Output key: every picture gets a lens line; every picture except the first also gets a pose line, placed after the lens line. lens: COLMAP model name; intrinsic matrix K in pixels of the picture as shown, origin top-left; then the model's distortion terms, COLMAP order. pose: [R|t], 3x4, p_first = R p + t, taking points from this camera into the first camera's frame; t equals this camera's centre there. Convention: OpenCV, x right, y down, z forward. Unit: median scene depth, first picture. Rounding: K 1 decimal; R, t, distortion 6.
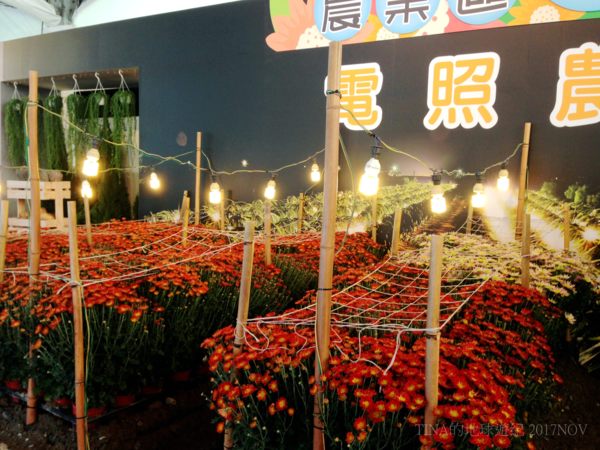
lens RADIAL K [[573.8, 0, 300.0], [0, 573.8, 225.0], [0, 0, 1]] dist [0.154168, -0.270785]
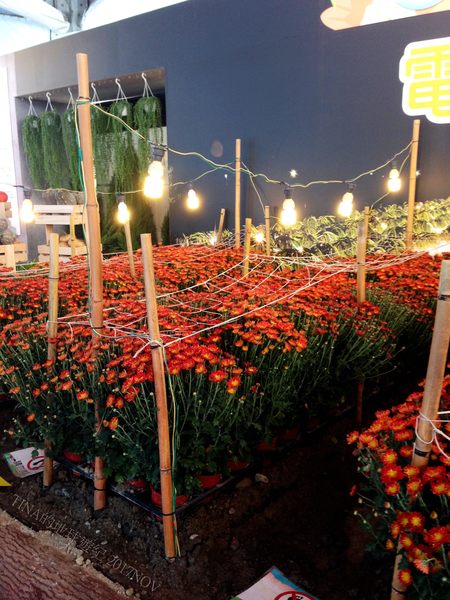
lens RADIAL K [[573.8, 0, 225.0], [0, 573.8, 300.0], [0, 0, 1]] dist [0.154168, -0.270785]
pose [[0.991111, -0.016006, -0.132074, -0.109232], [0.029855, 0.994175, 0.103560, -0.016712], [0.129647, -0.106582, 0.985815, 0.157967]]
